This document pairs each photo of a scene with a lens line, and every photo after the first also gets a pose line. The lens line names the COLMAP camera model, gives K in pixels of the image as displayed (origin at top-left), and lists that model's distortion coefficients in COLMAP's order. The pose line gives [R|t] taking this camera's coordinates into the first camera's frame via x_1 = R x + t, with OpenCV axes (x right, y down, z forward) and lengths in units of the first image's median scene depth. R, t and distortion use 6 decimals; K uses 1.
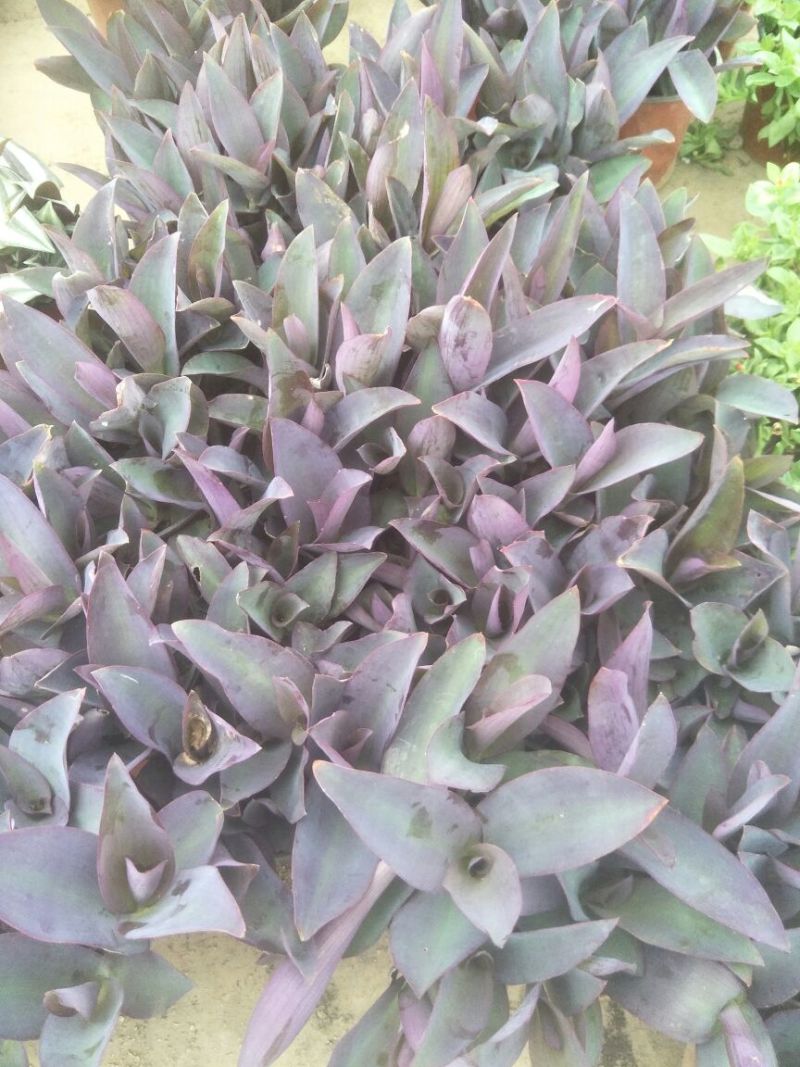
lens RADIAL K [[972.2, 0, 403.2], [0, 972.2, 526.0], [0, 0, 1]] dist [0.001082, -0.038813]
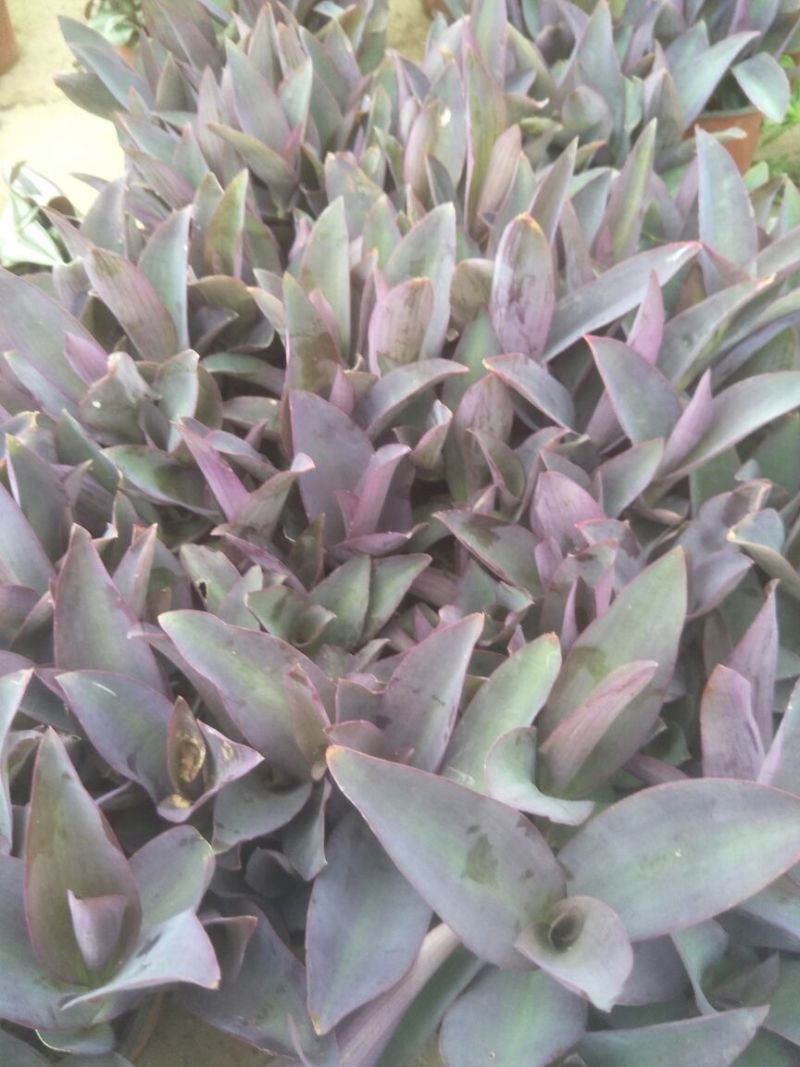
lens RADIAL K [[972.2, 0, 392.5], [0, 972.2, 541.4], [0, 0, 1]] dist [0.001082, -0.038813]
pose [[0.997681, -0.020097, -0.065032, 0.003416], [0.009210, 0.986491, -0.163557, 0.152085], [0.067441, 0.162579, 0.984388, 0.199297]]
